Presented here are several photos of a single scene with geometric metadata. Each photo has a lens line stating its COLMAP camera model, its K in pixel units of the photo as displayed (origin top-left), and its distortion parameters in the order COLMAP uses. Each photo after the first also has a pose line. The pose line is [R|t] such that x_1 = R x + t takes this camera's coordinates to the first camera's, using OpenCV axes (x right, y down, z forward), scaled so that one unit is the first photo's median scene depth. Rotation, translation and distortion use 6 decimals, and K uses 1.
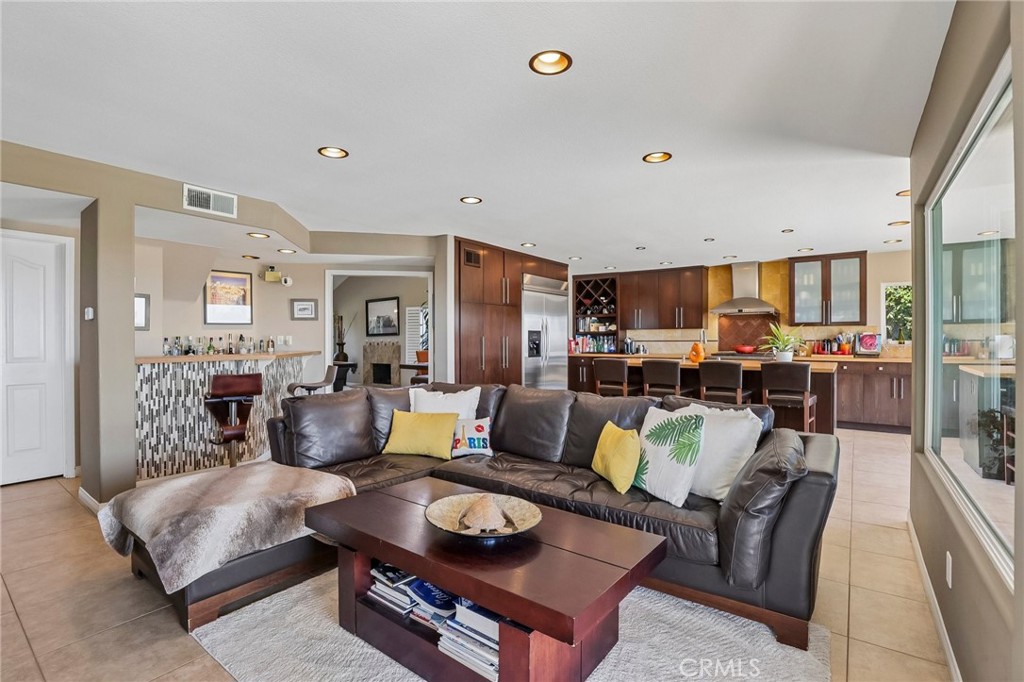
lens RADIAL K [[467.7, 0, 514.5], [0, 467.7, 344.0], [0, 0, 1]] dist [-0.033912, 0.005319]
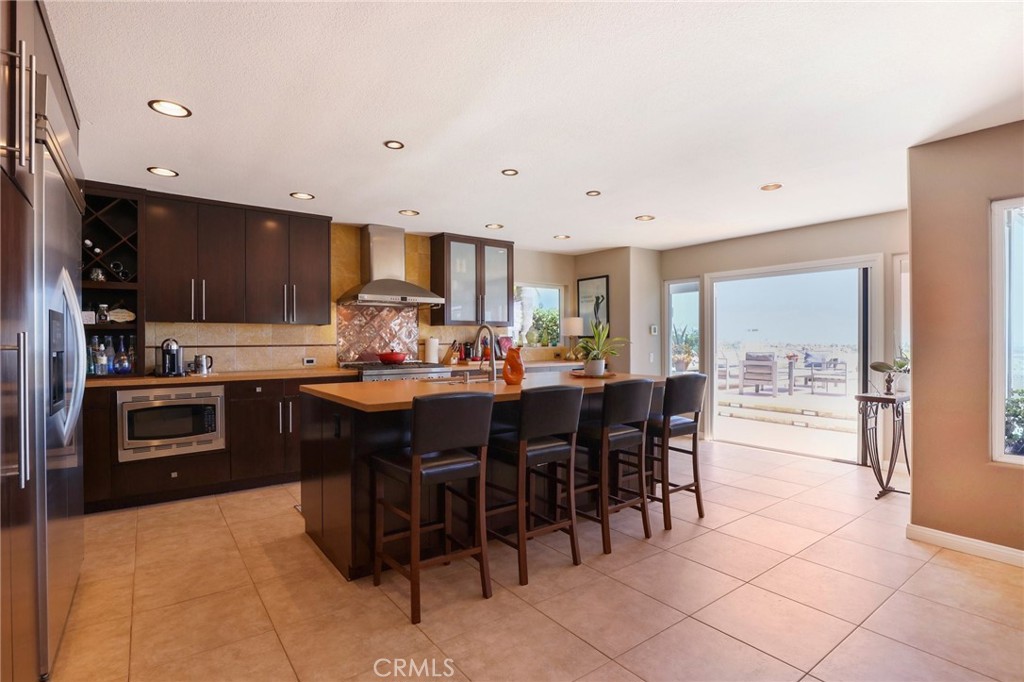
lens RADIAL K [[504.7, 0, 509.8], [0, 504.7, 337.0], [0, 0, 1]] dist [-0.004702, -0.000919]
pose [[0.299328, 0.006264, 0.954130, -0.153959], [0.011907, 0.999876, -0.010299, -0.008773], [-0.954076, 0.014444, 0.299216, 0.661101]]
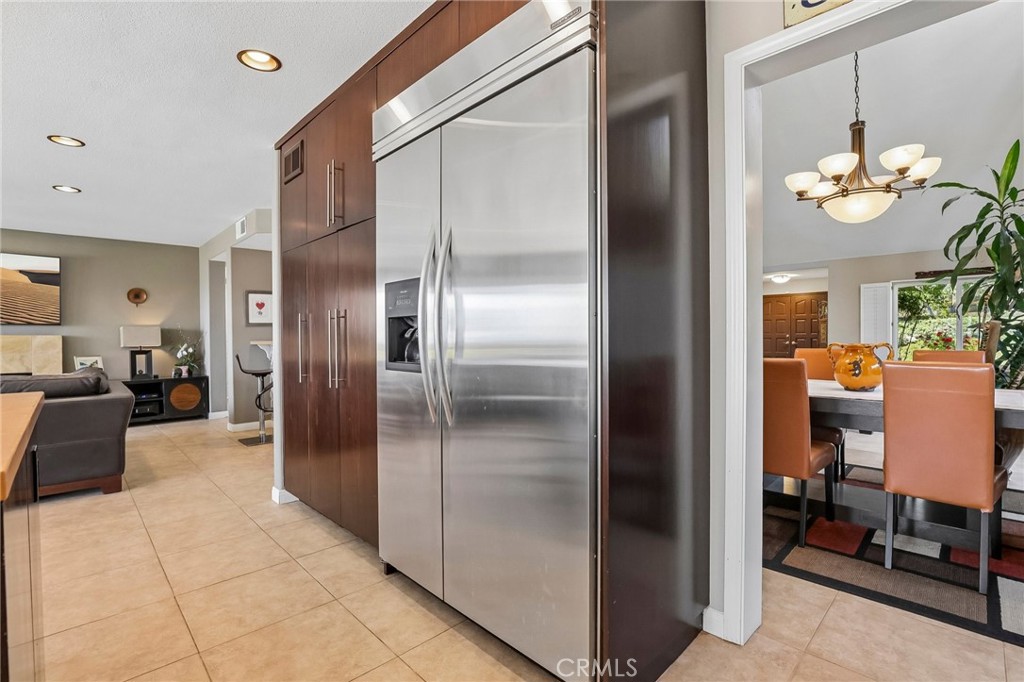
lens RADIAL K [[467.7, 0, 514.5], [0, 467.7, 343.6], [0, 0, 1]] dist [-0.033912, 0.005319]
pose [[-0.158155, 0.015567, -0.987292, 0.316483], [-0.002299, 0.999867, 0.016134, 0.006297], [0.987412, 0.004821, -0.158098, 1.104265]]
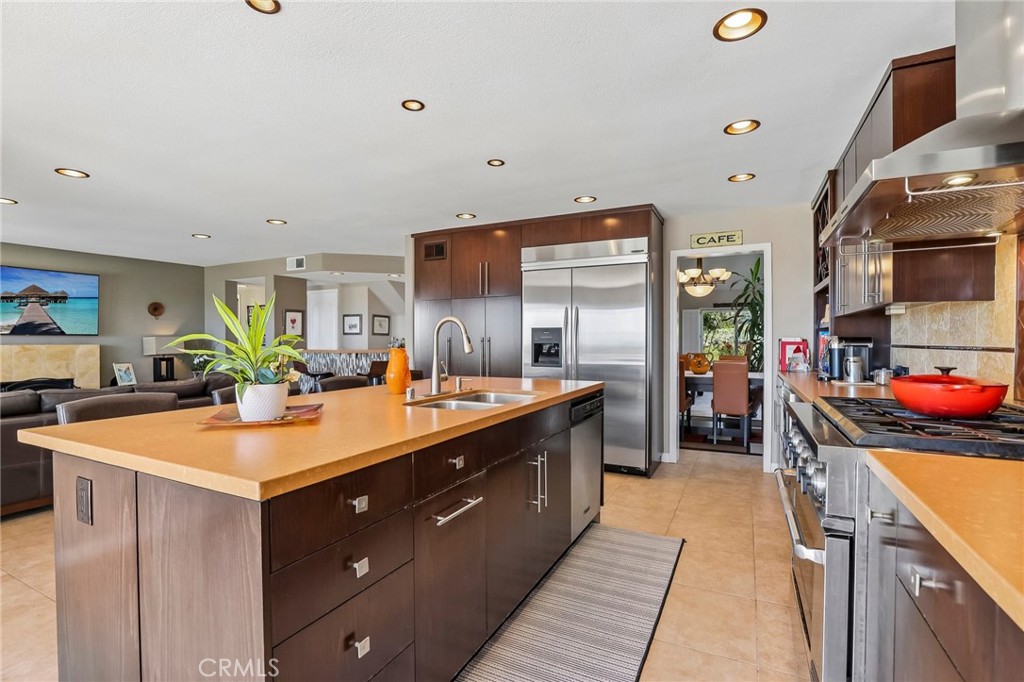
lens RADIAL K [[467.7, 0, 513.8], [0, 467.7, 341.4], [0, 0, 1]] dist [-0.033912, 0.005319]
pose [[0.170906, 0.005744, -0.985271, 0.692168], [-0.007947, 0.999959, 0.004451, -0.011103], [0.985255, 0.007069, 0.170945, 0.831796]]
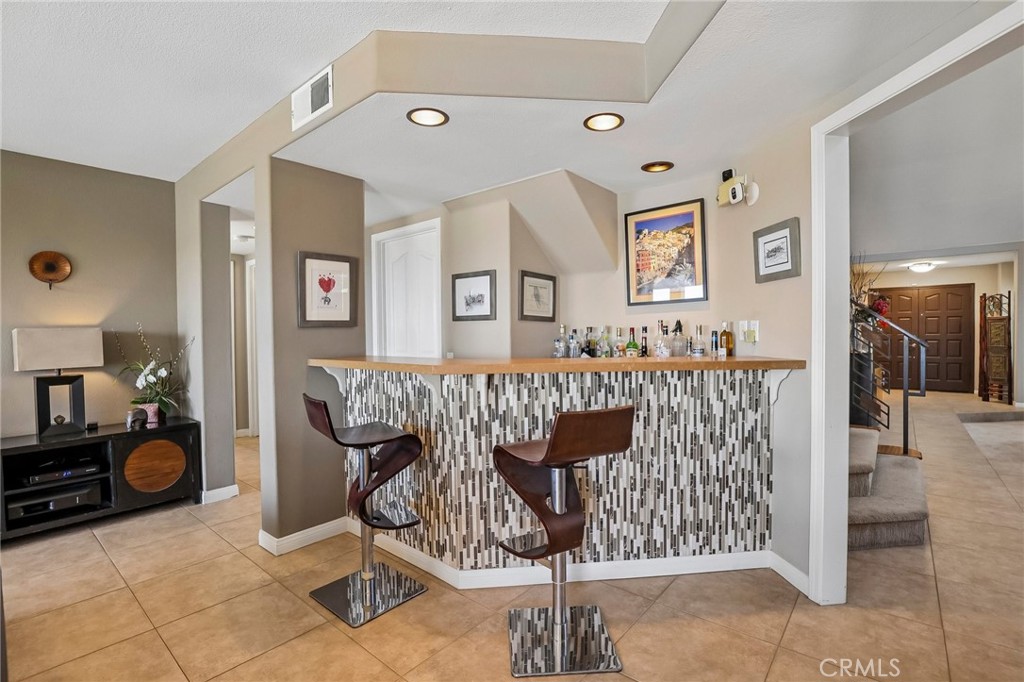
lens RADIAL K [[467.7, 0, 516.7], [0, 467.7, 342.6], [0, 0, 1]] dist [-0.033912, 0.005319]
pose [[-0.058788, 0.017132, -0.998124, -0.042274], [0.000903, 0.999853, 0.017108, -0.004133], [0.998270, 0.000105, -0.058794, 0.706388]]
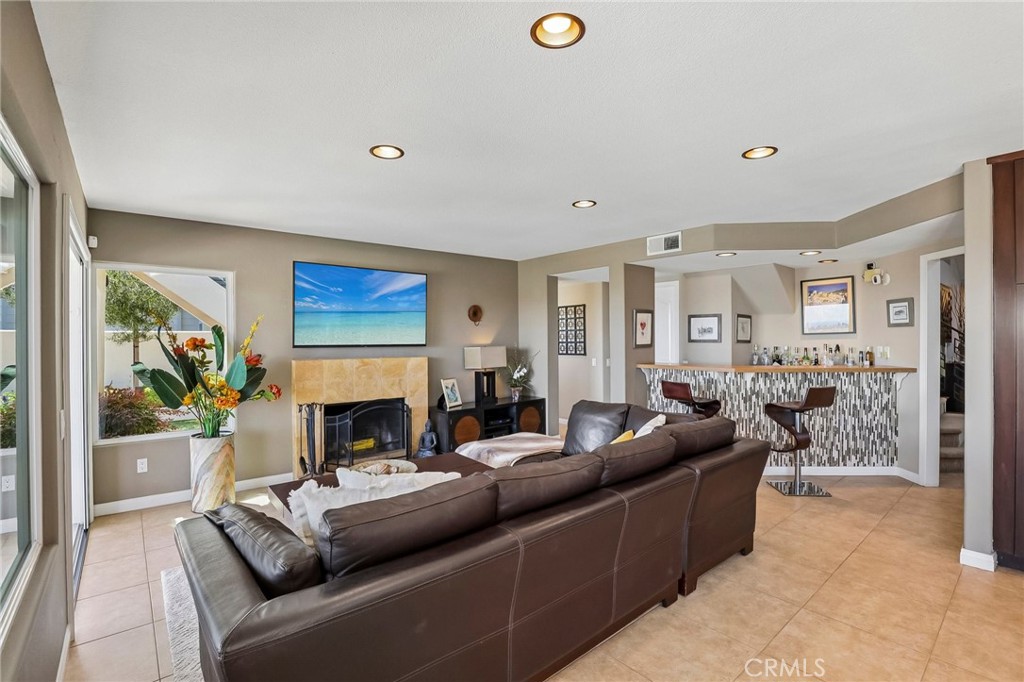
lens RADIAL K [[467.7, 0, 517.5], [0, 467.7, 342.4], [0, 0, 1]] dist [-0.033912, 0.005319]
pose [[-0.223857, 0.008572, -0.974584, 0.374318], [-0.003164, 0.999950, 0.009522, -0.026671], [0.974617, 0.005215, -0.223818, 0.486212]]
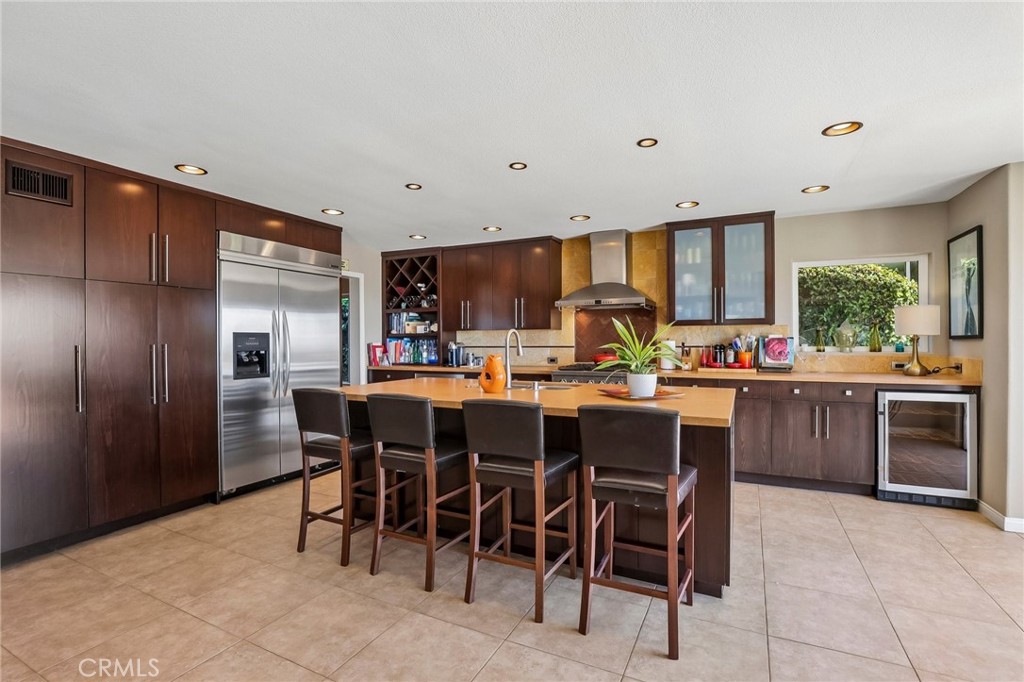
lens RADIAL K [[467.7, 0, 514.3], [0, 467.7, 343.0], [0, 0, 1]] dist [-0.033912, 0.005319]
pose [[0.984989, -0.003985, 0.172569, 0.261599], [0.004672, 0.999983, -0.003574, -0.011865], [-0.172552, 0.004327, 0.984991, 0.377919]]
